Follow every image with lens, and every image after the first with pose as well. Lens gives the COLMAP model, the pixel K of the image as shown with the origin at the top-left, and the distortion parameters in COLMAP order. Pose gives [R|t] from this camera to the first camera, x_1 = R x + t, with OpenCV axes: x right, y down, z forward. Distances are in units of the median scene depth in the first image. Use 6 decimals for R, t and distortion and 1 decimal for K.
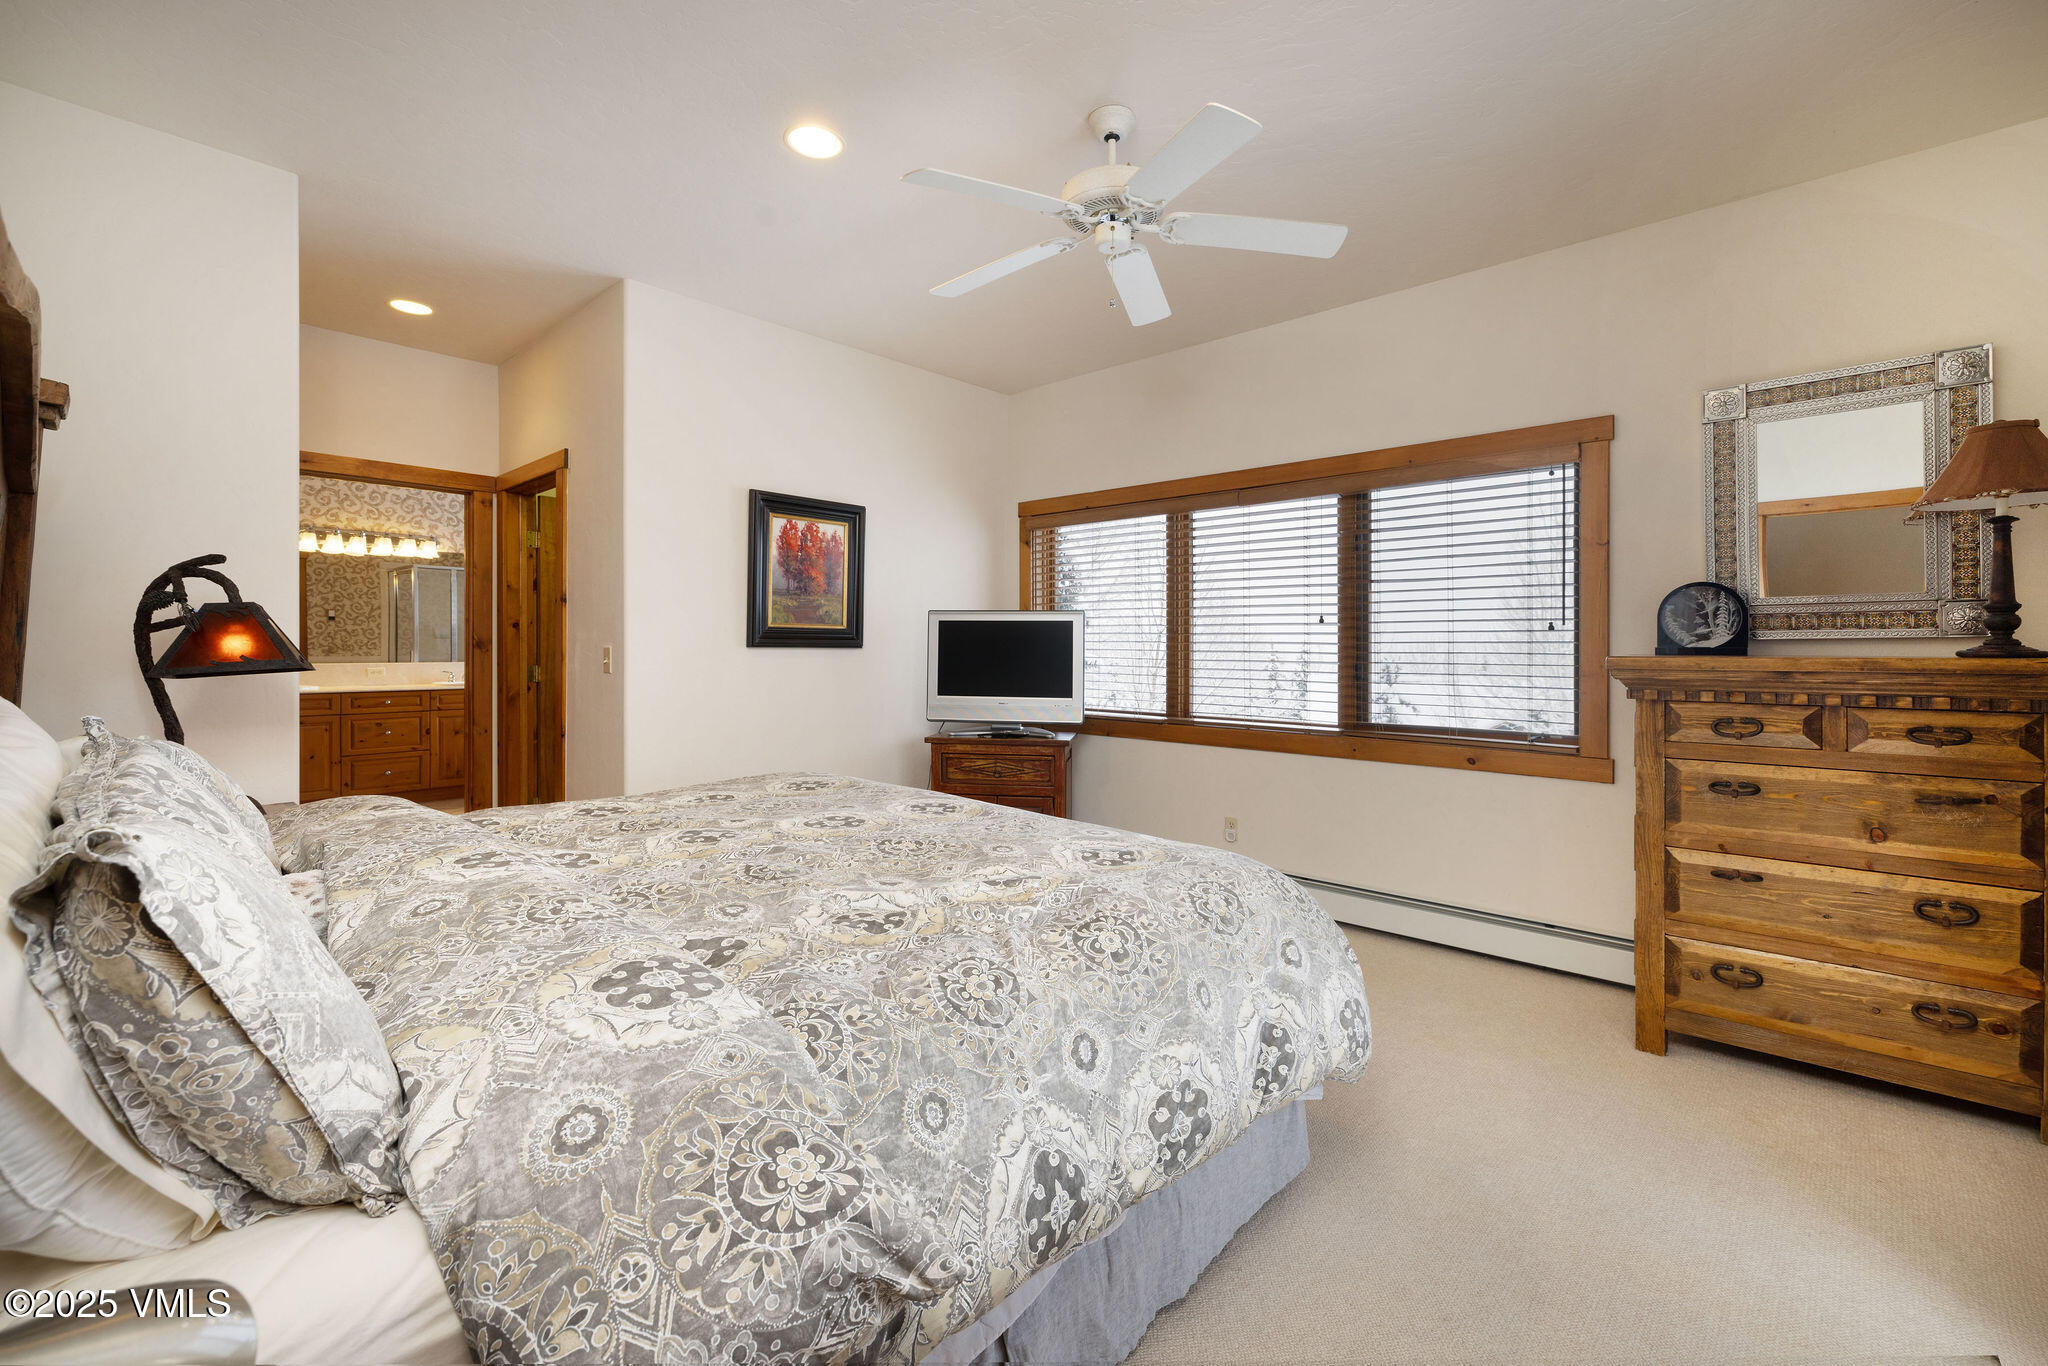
lens RADIAL K [[889.8, 0, 1022.2], [0, 889.8, 677.3], [0, 0, 1]] dist [0.014421, -0.000363]
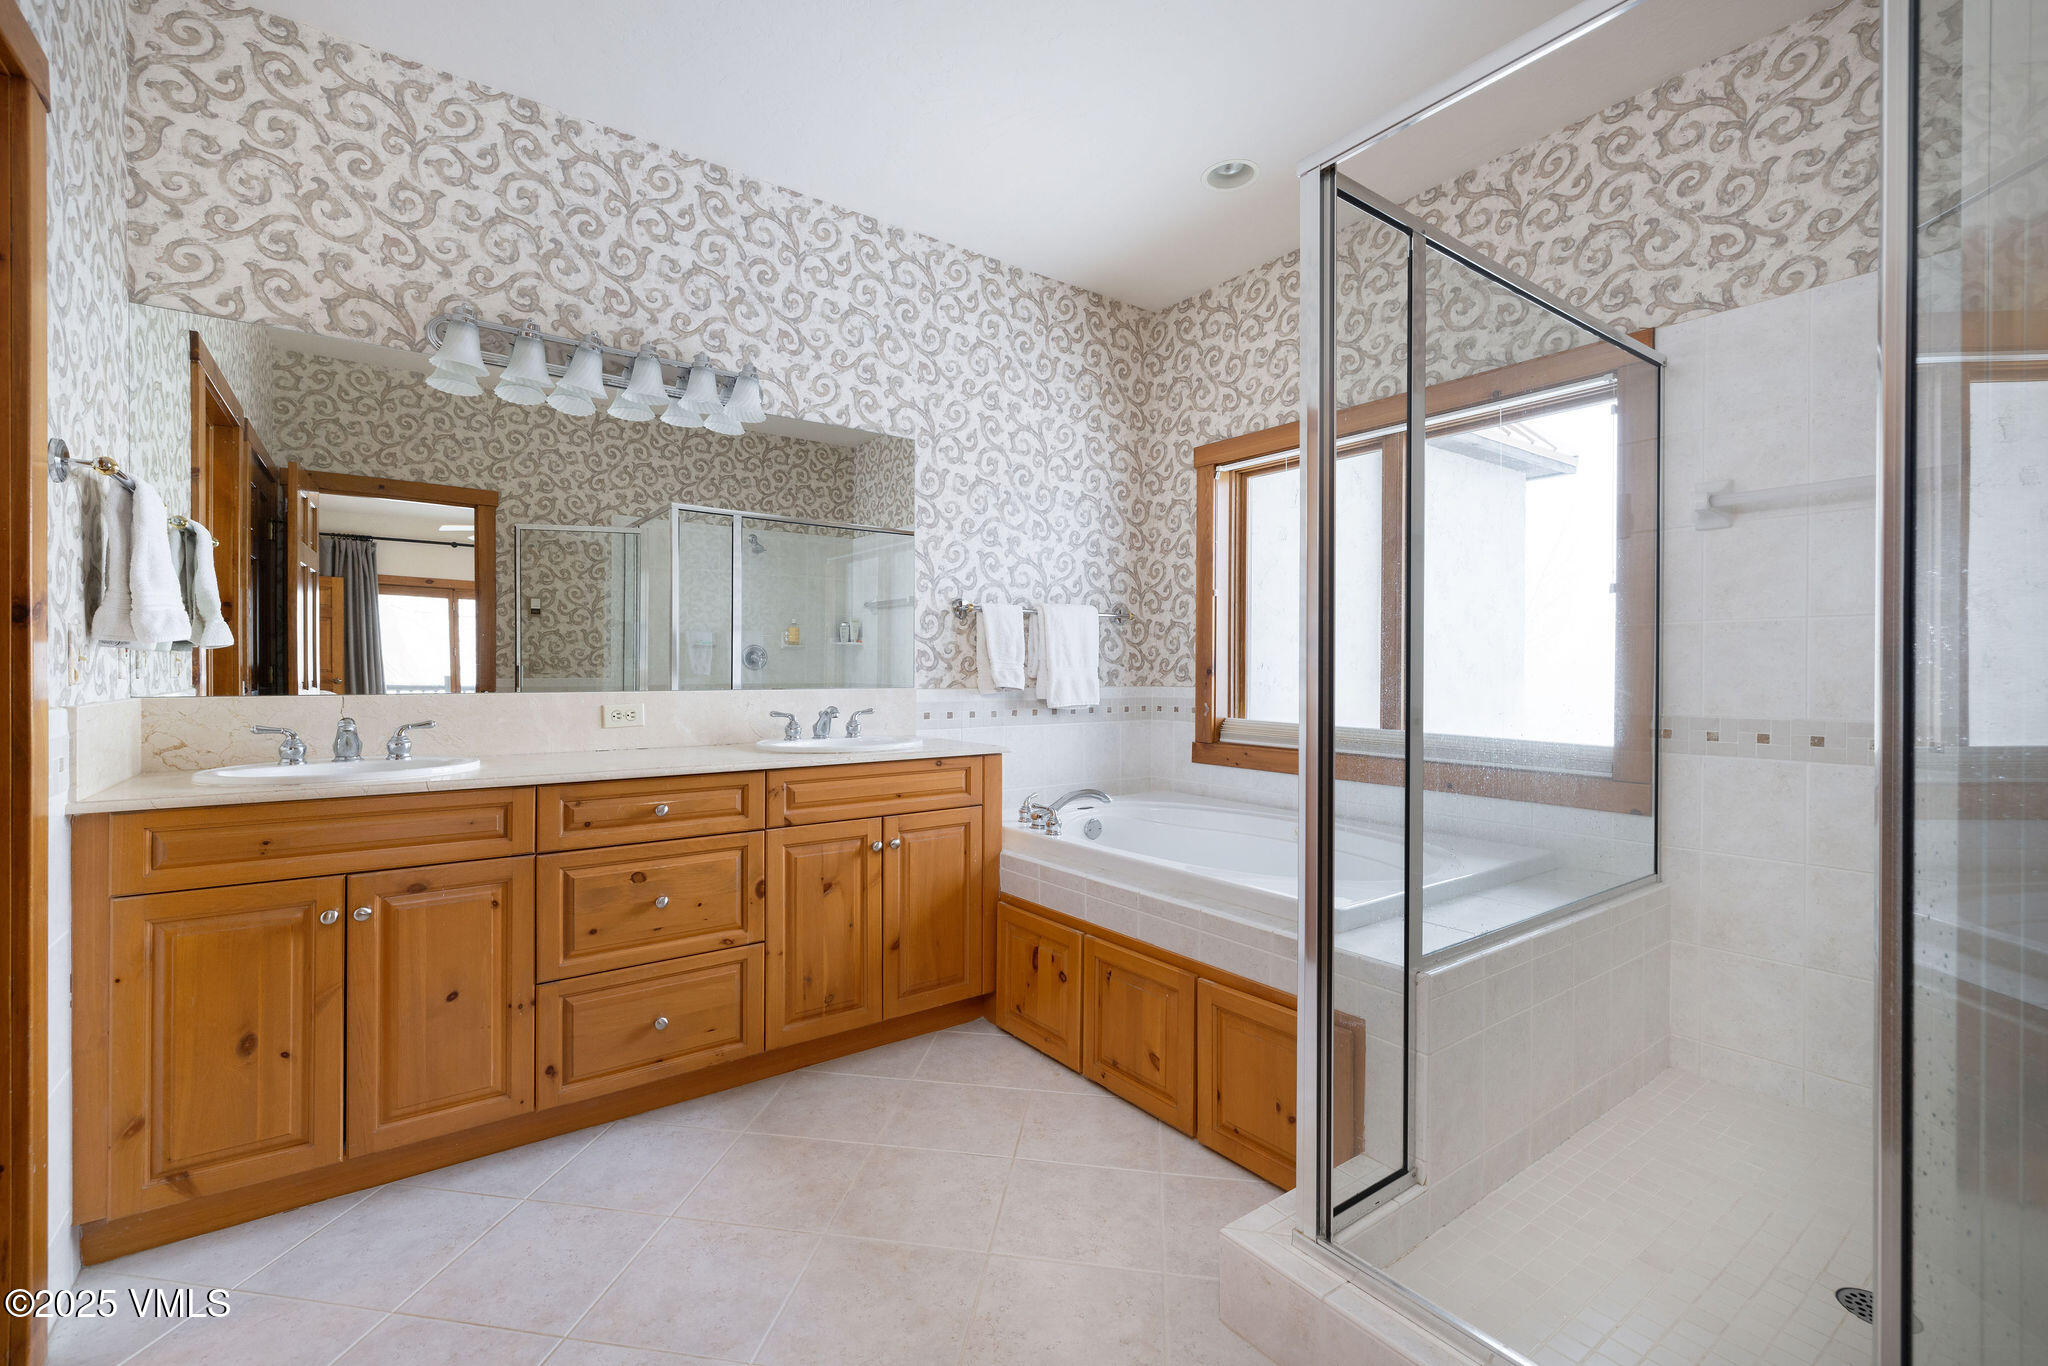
lens RADIAL K [[889.8, 0, 1026.4], [0, 889.8, 681.0], [0, 0, 1]] dist [0.014421, -0.000363]
pose [[0.986709, -0.000028, -0.162497, -0.502883], [-0.003754, 0.999729, -0.022970, -0.013117], [0.162454, 0.023275, 0.986442, 0.669077]]
